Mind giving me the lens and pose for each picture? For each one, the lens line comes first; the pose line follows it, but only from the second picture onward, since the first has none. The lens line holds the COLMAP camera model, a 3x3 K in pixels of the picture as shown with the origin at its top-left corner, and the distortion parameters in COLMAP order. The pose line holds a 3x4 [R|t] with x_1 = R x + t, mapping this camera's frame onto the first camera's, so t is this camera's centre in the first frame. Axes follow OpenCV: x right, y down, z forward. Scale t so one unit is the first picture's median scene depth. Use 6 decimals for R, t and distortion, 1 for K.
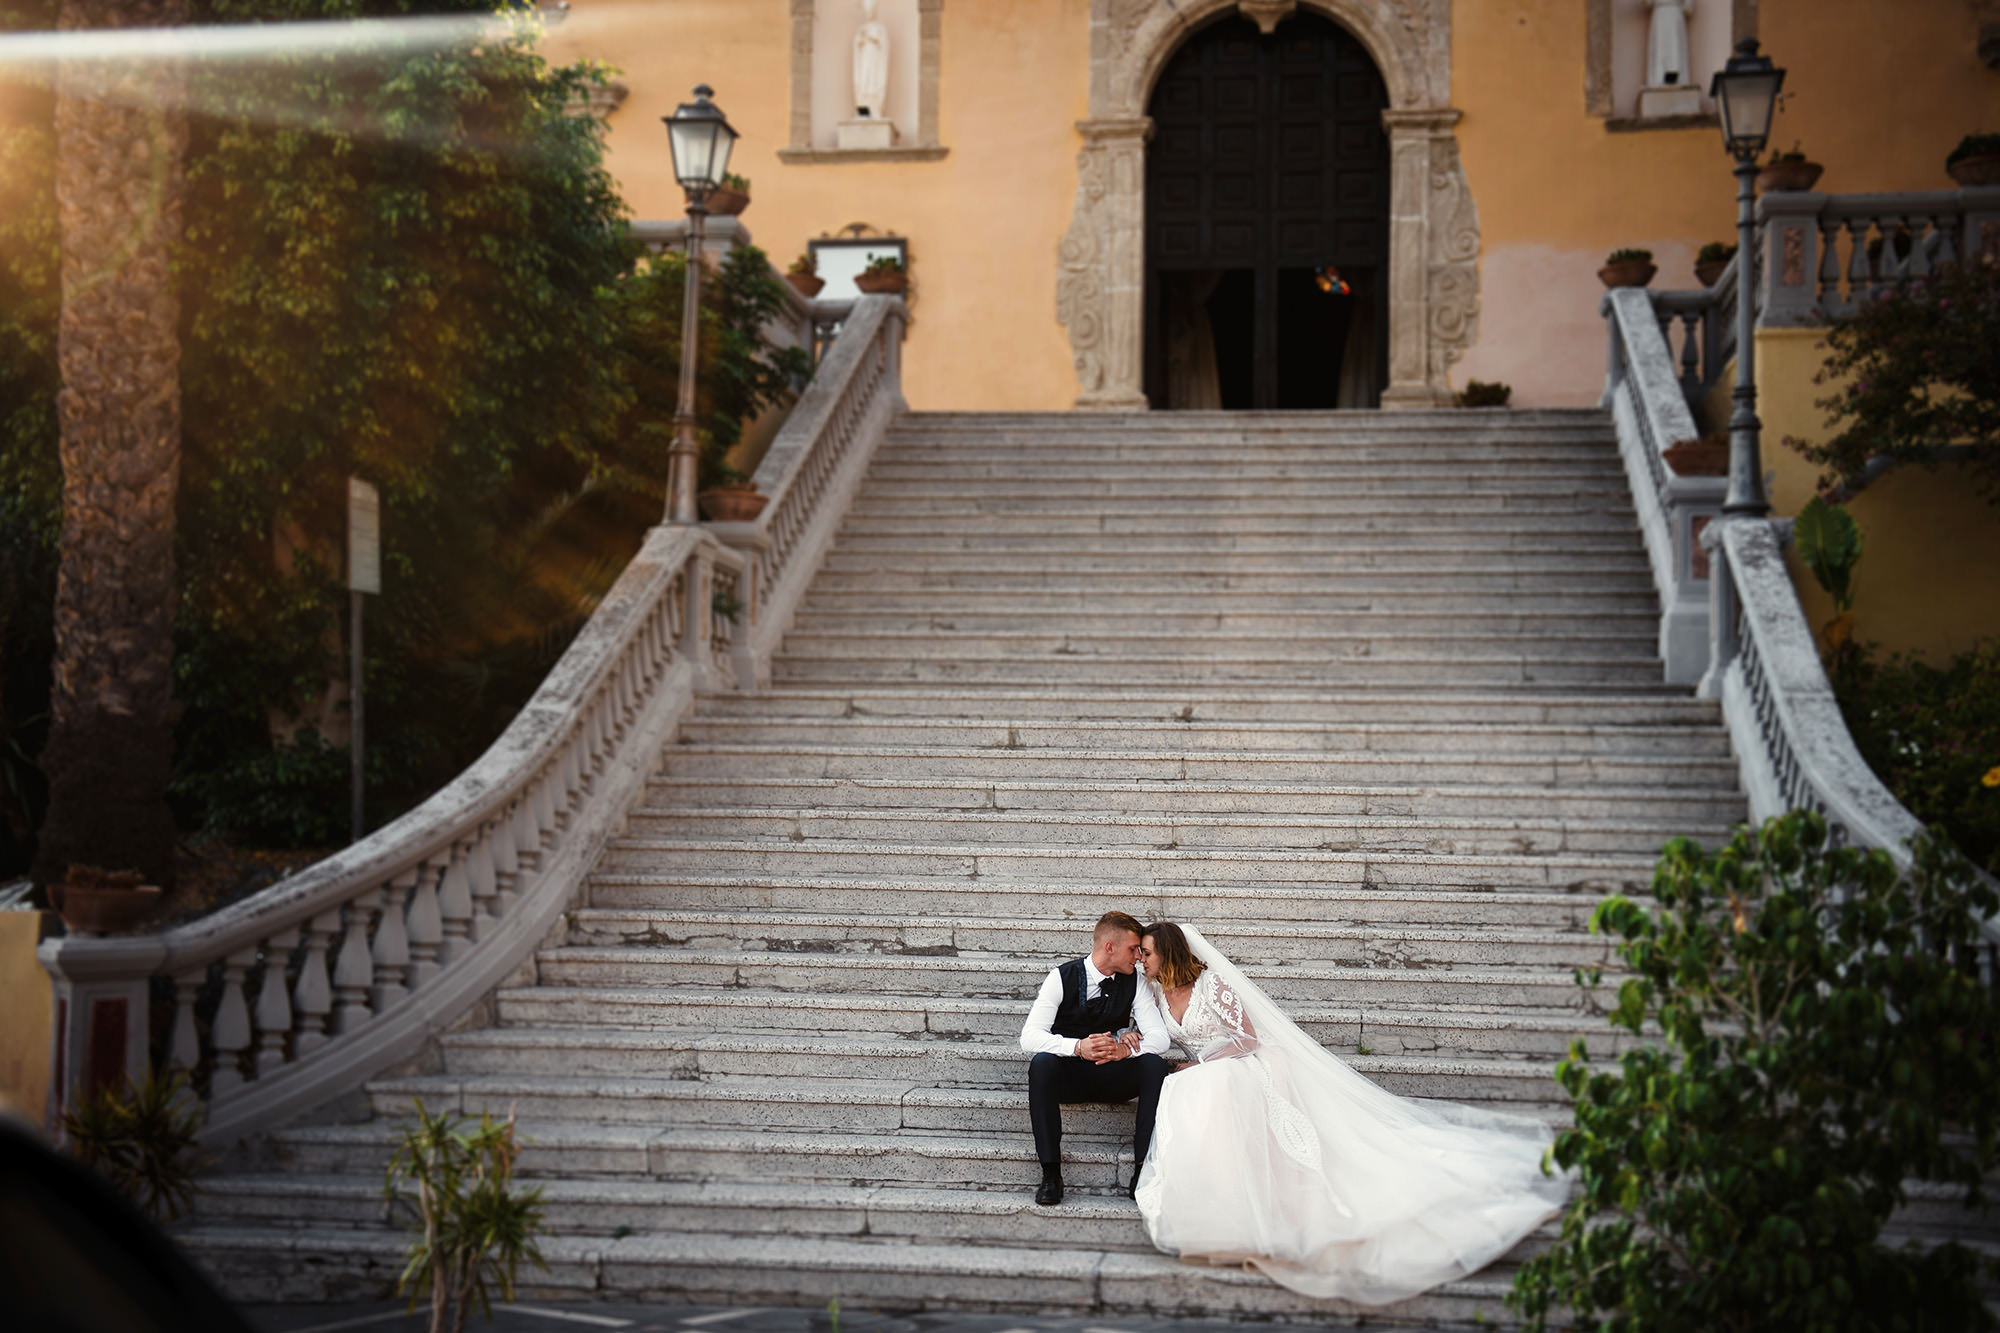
lens RADIAL K [[2412.9, 0, 1000.0], [0, 2412.9, 666.5], [0, 0, 1]] dist [0.103735, 0.018158]
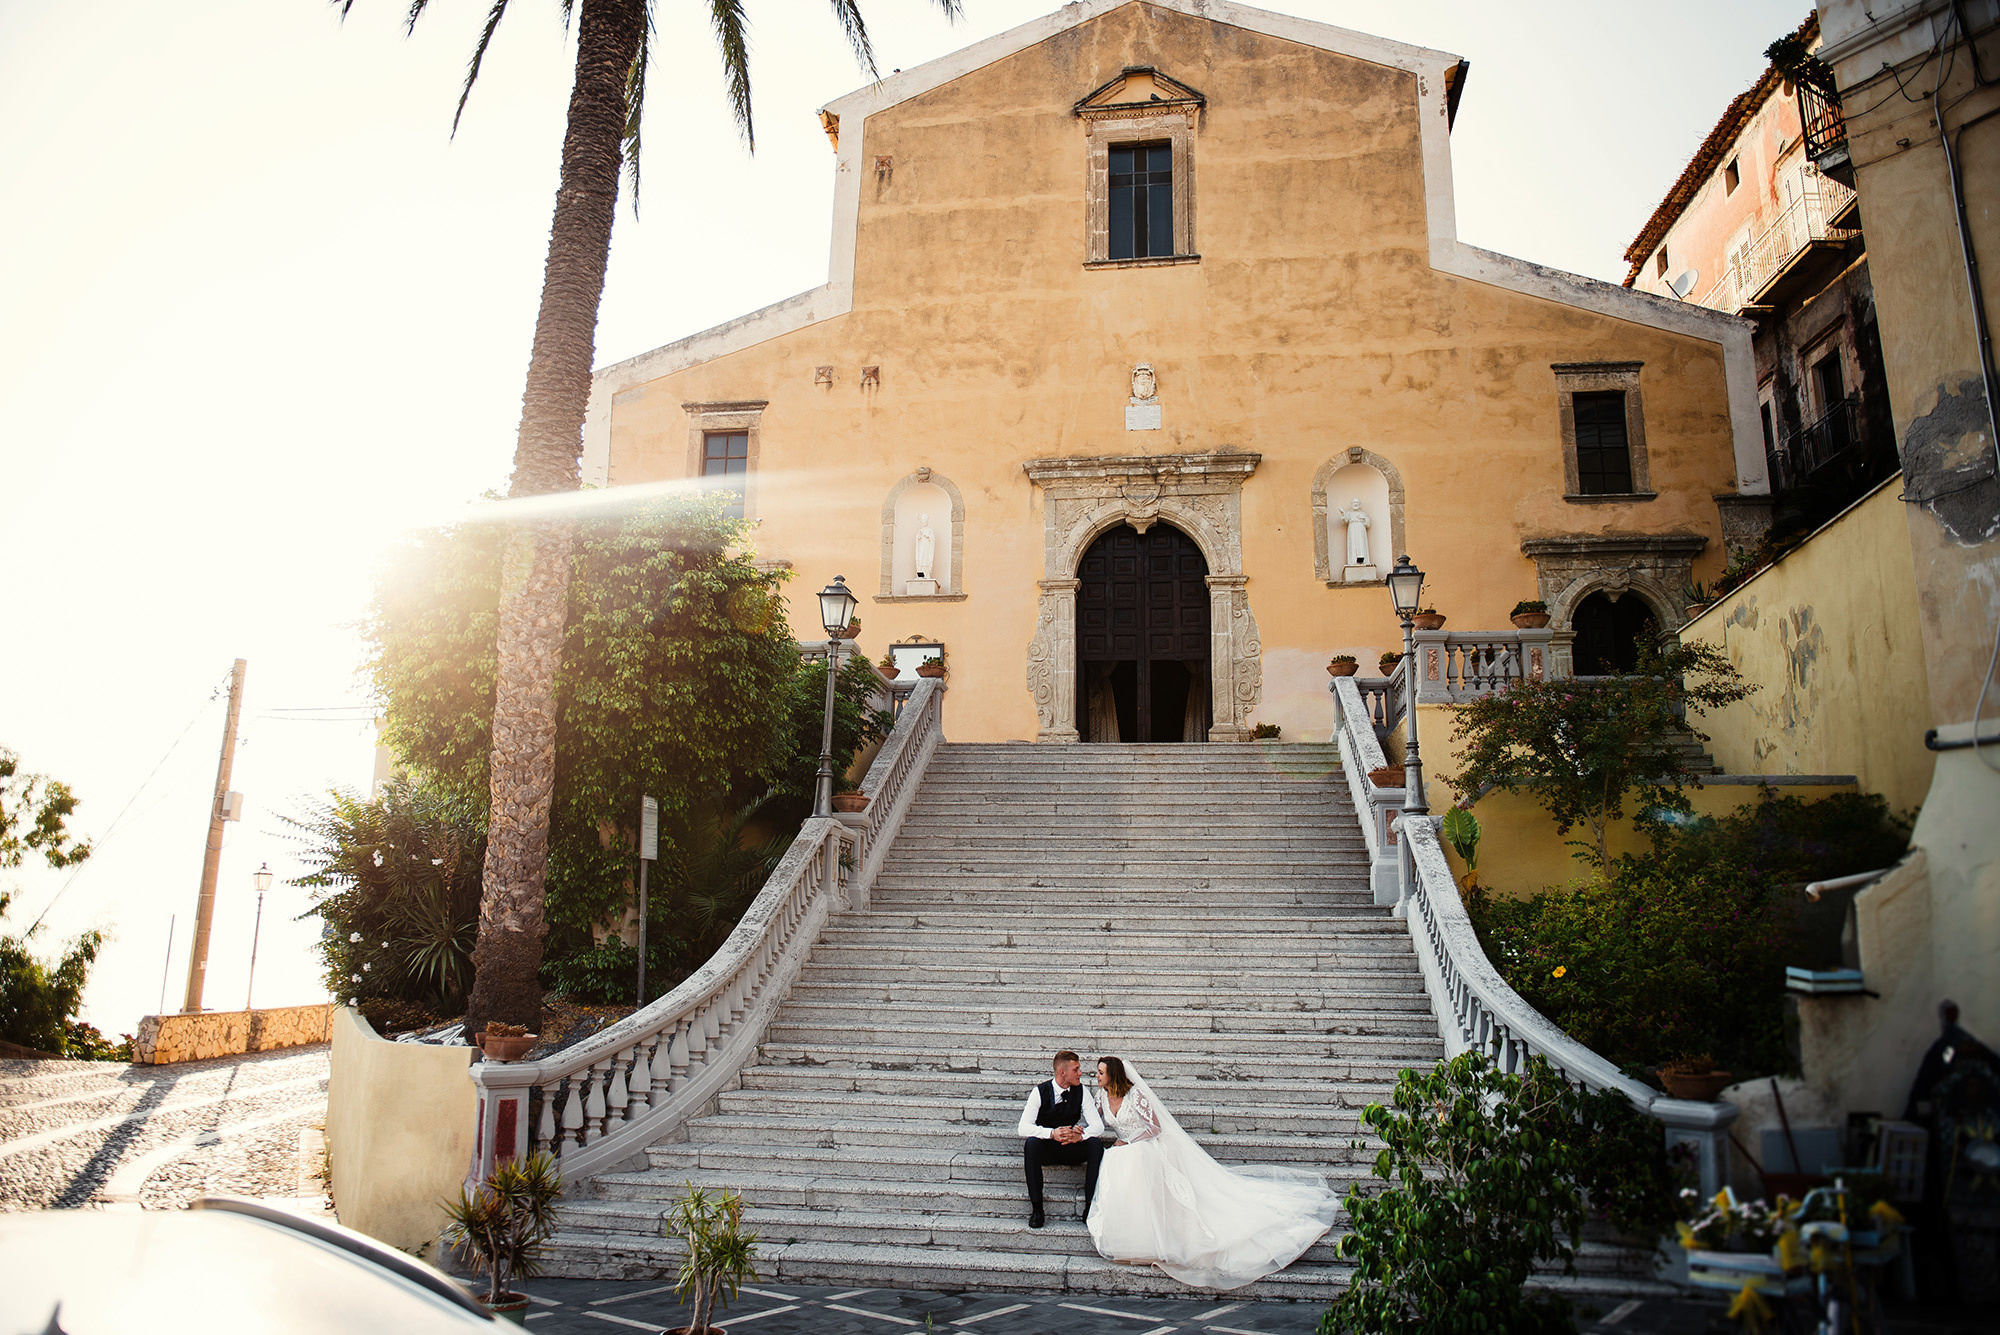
lens RADIAL K [[1377.8, 0, 979.4], [0, 1377.8, 663.0], [0, 0, 1]] dist [-0.028816, -0.002608]
pose [[0.999994, 0.001736, -0.003024, -0.015040], [-0.002139, 0.990314, -0.138832, -0.033982], [0.002754, 0.138837, 0.990311, -0.022583]]
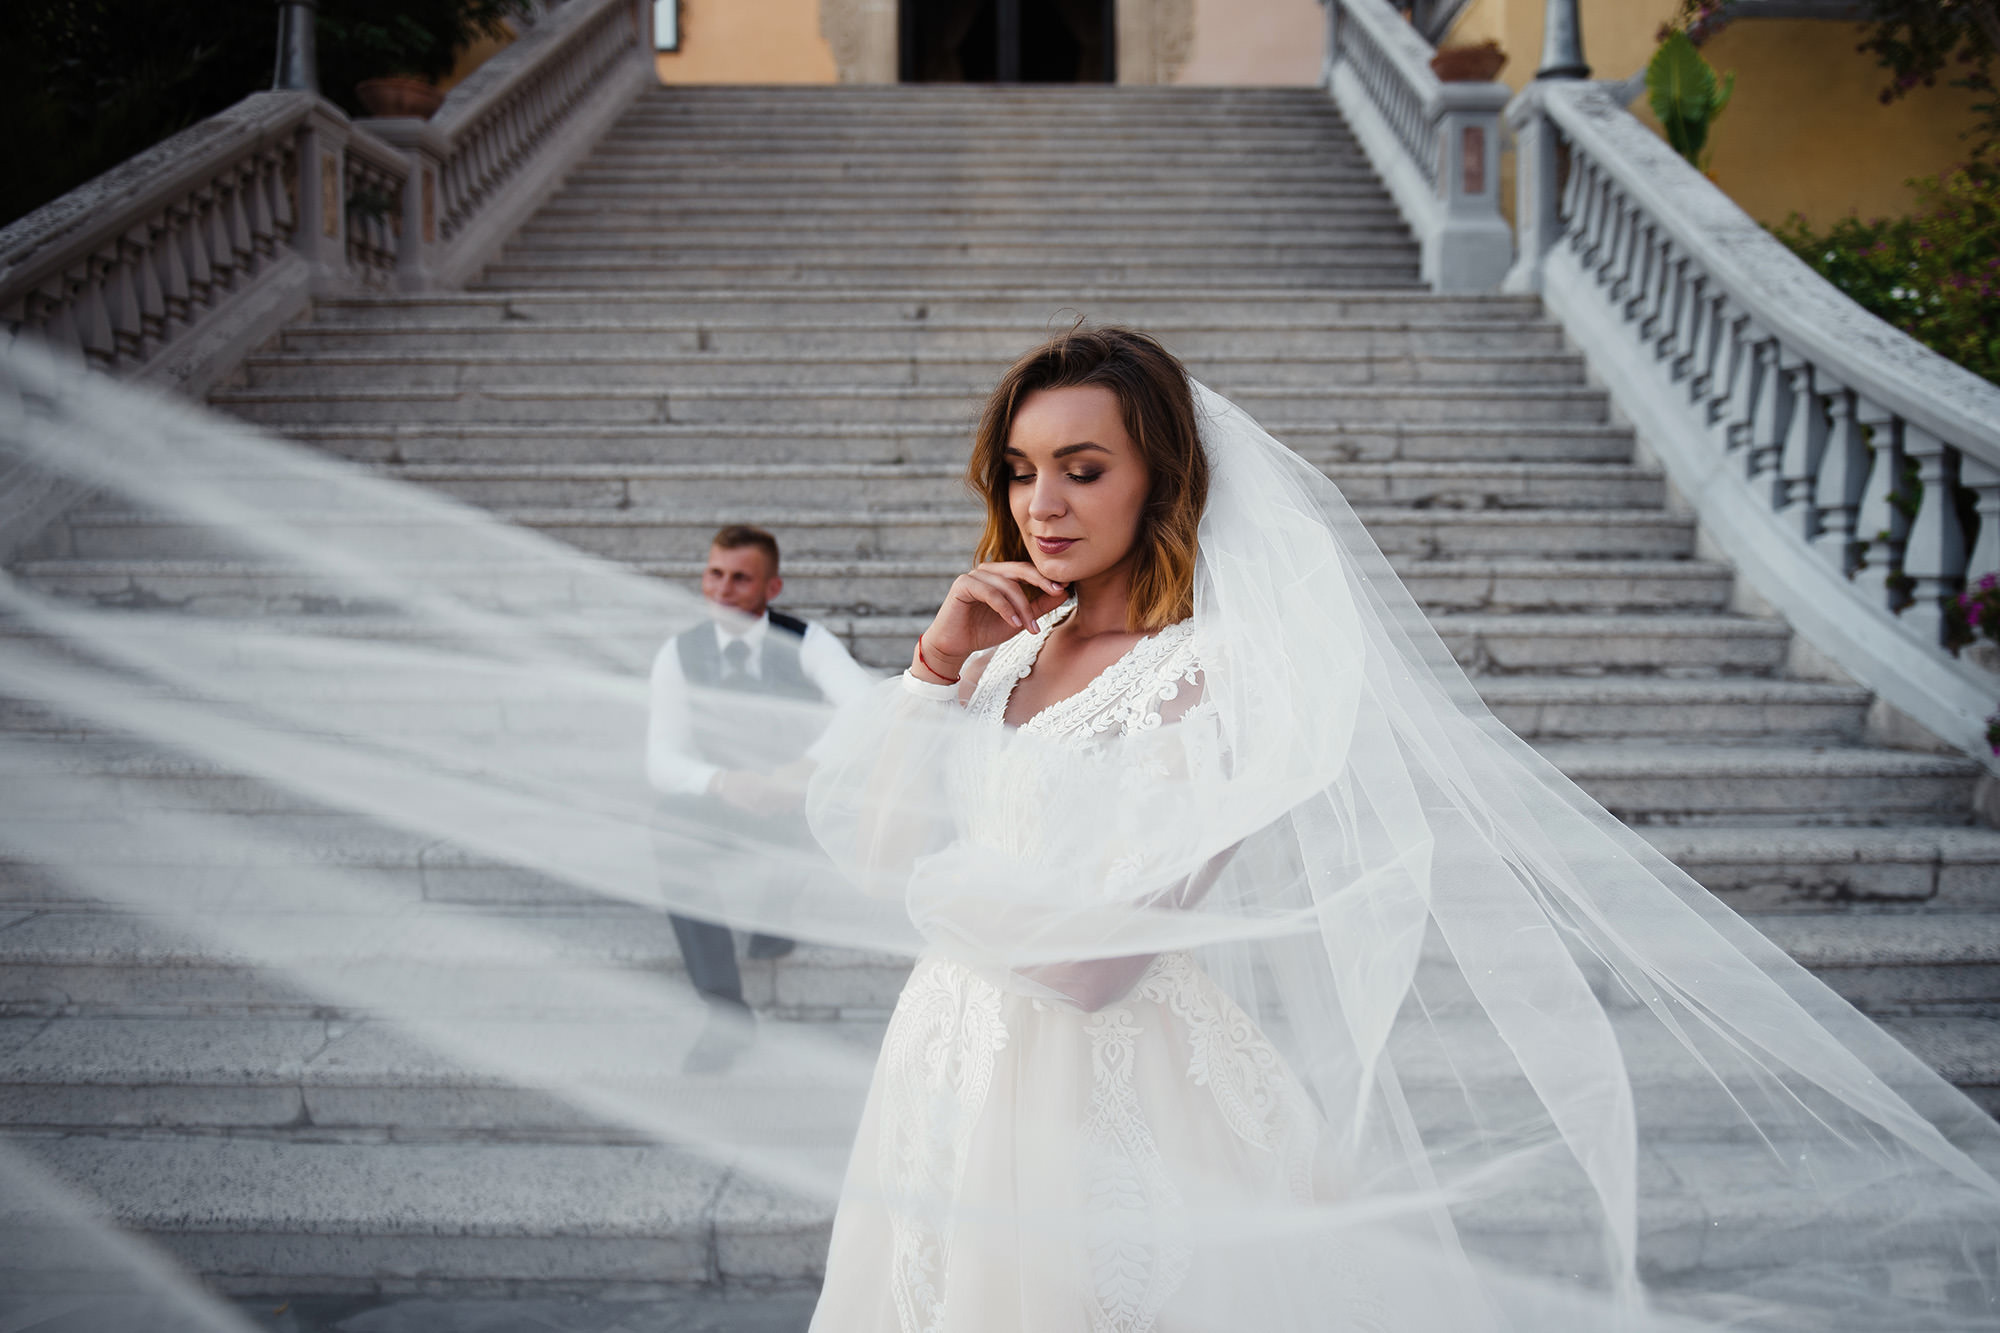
lens RADIAL K [[1377.8, 0, 979.4], [0, 1377.8, 662.0], [0, 0, 1]] dist [-0.028816, -0.002608]
pose [[0.995905, -0.027429, 0.086143, 0.058810], [0.013518, 0.987331, 0.158098, 0.068996], [-0.089389, -0.156286, 0.983659, 0.571713]]
